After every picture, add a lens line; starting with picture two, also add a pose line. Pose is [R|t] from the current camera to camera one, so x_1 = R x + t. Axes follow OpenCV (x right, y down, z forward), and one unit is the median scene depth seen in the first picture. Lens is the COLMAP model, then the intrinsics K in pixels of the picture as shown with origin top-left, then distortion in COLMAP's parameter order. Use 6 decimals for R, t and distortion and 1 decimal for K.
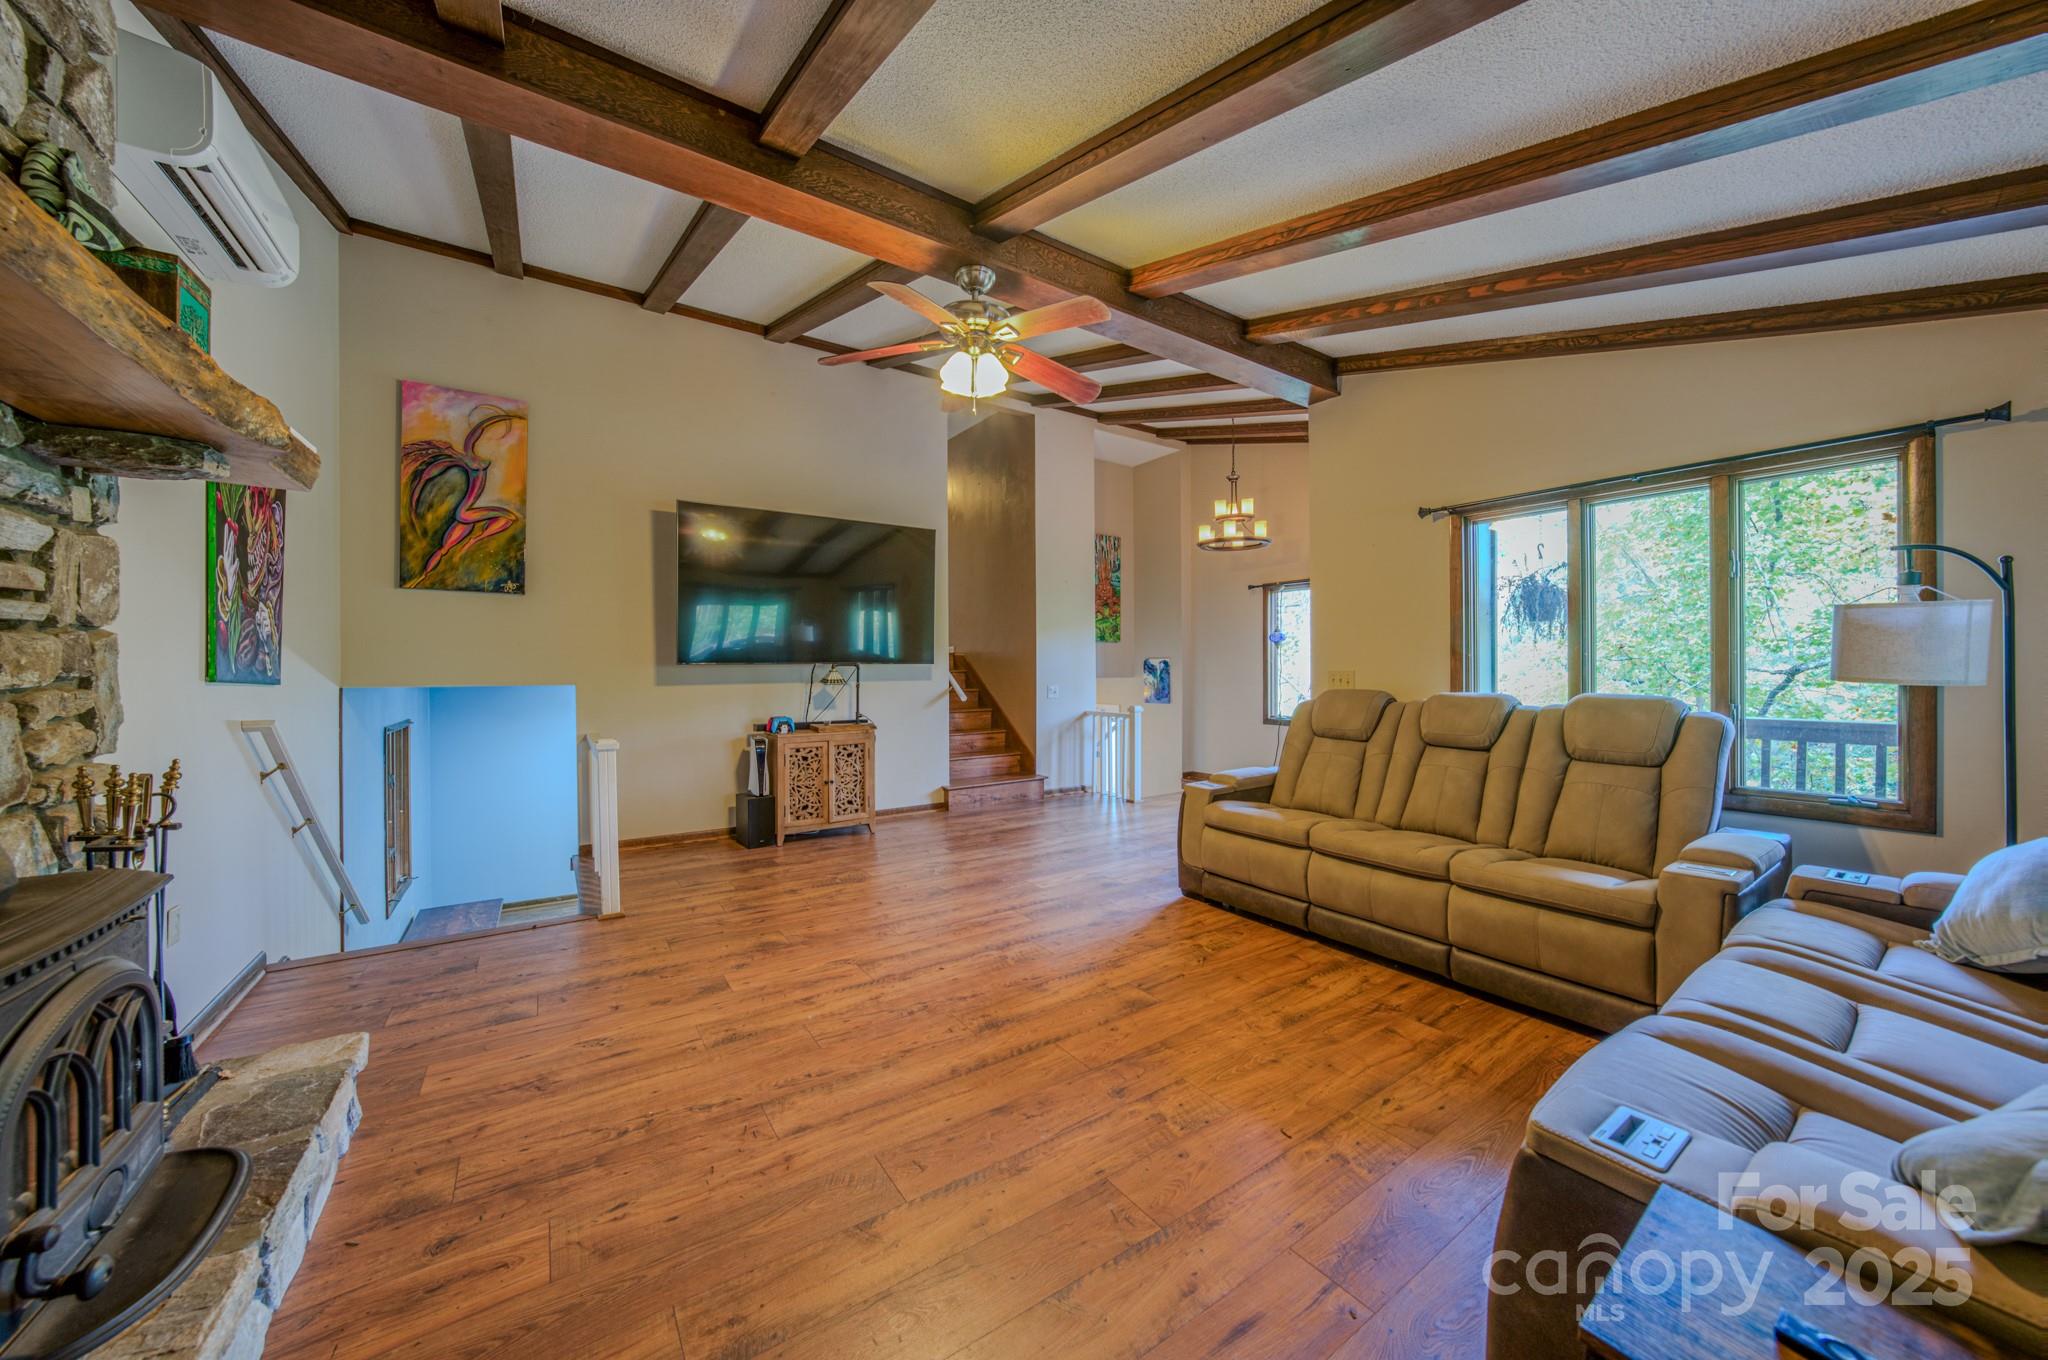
lens RADIAL K [[705.6, 0, 1021.4], [0, 705.6, 669.4], [0, 0, 1]] dist [-0.017426, 0.000108]
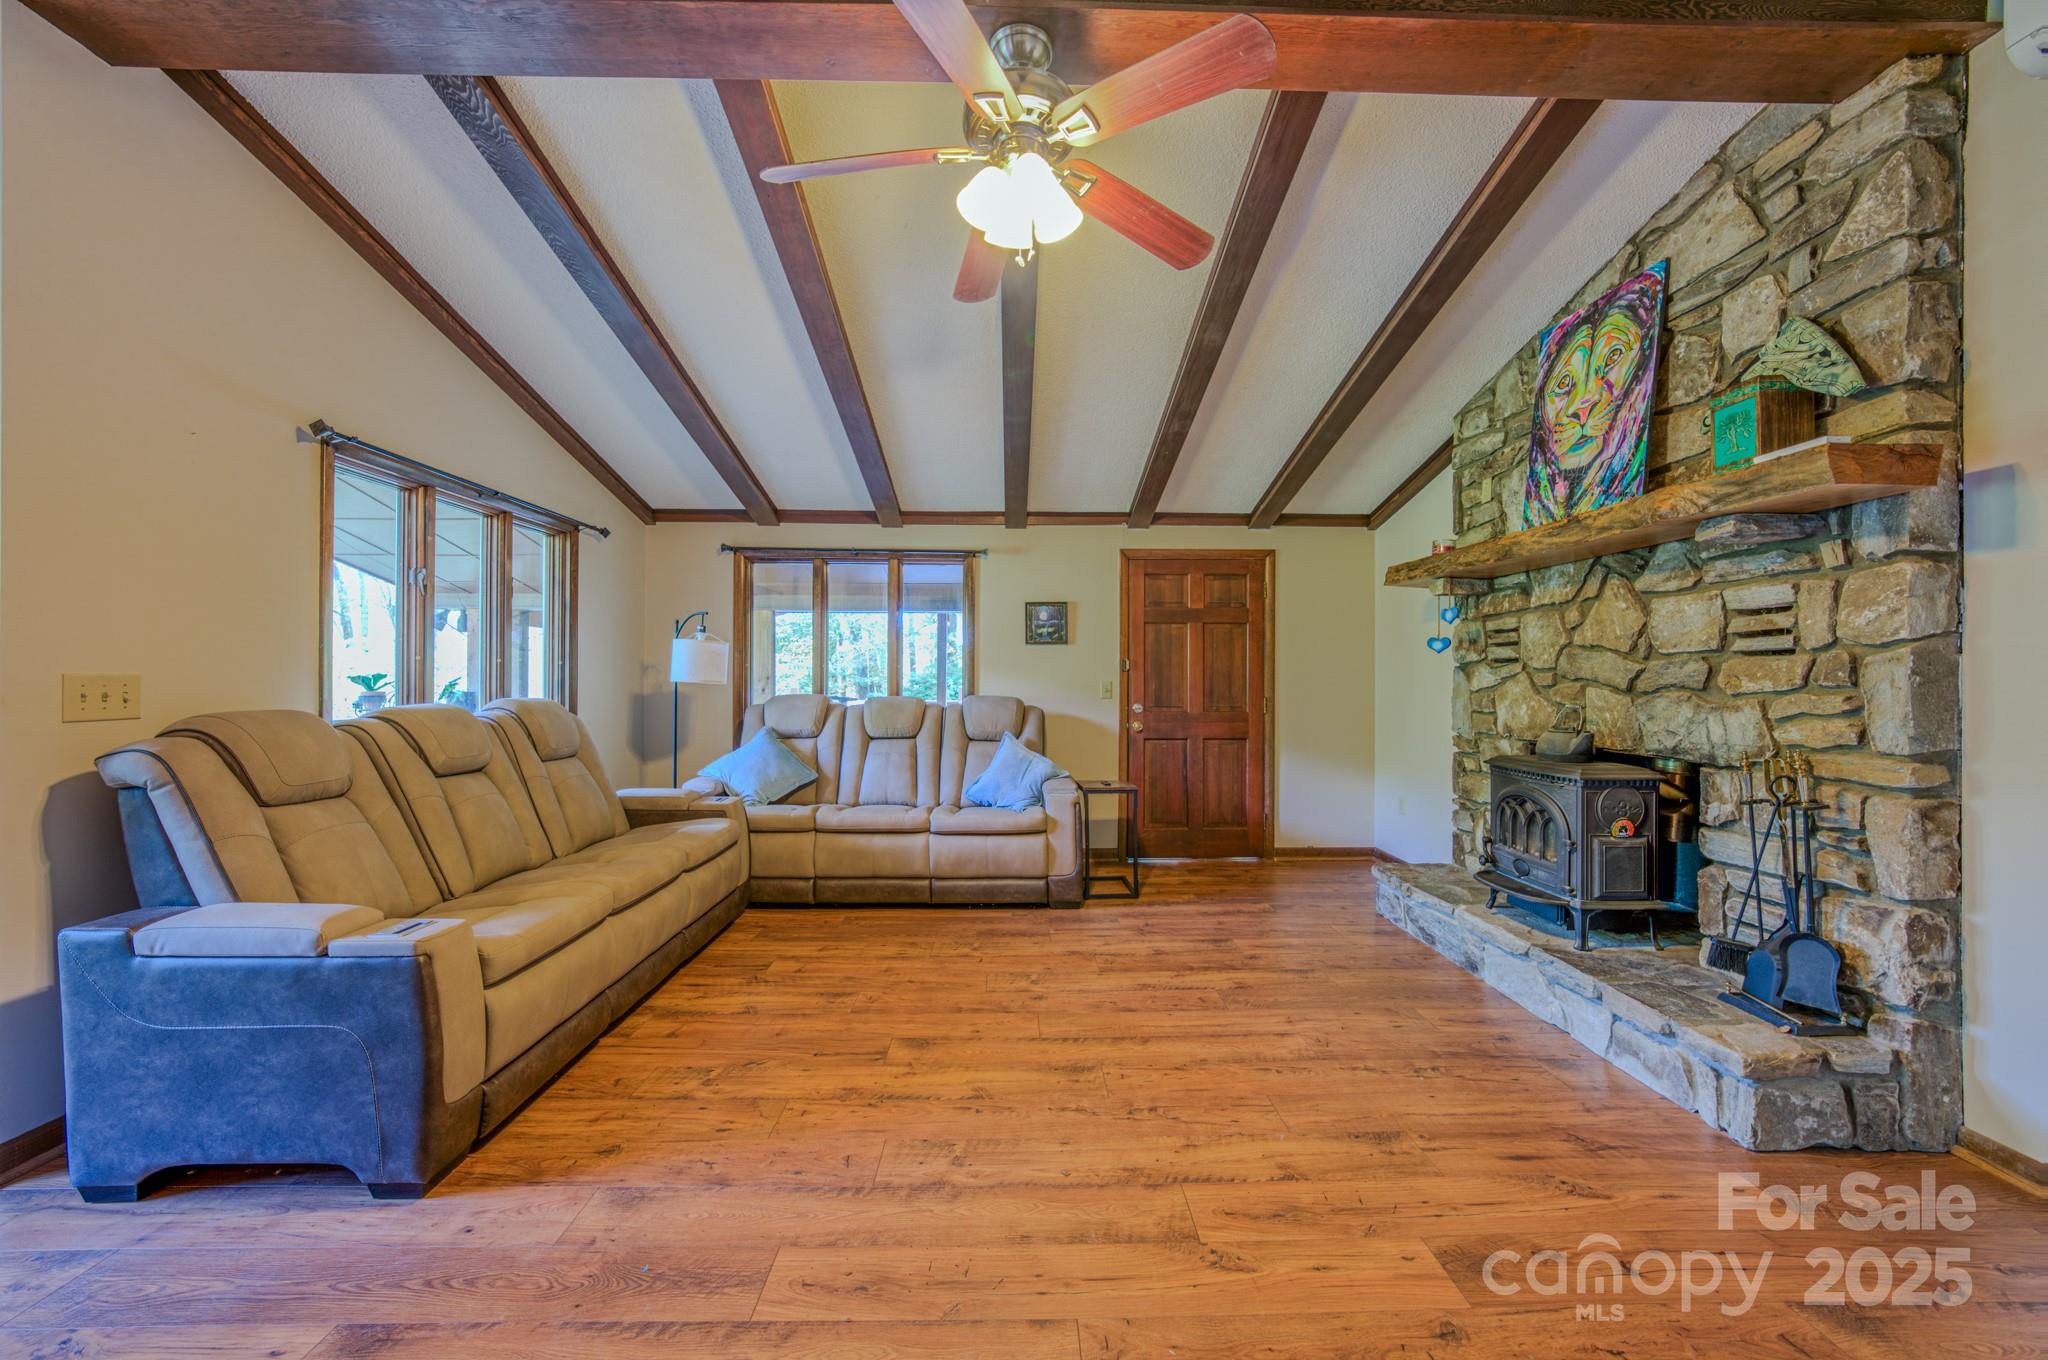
lens RADIAL K [[766.9, 0, 1021.1], [0, 766.9, 678.2], [0, 0, 1]] dist [-0.000707, 0.000013]
pose [[-0.836582, -0.004926, 0.547820, -0.491516], [-0.006134, 0.999981, -0.000377, 0.000164], [-0.547808, -0.003675, -0.836596, 1.759529]]
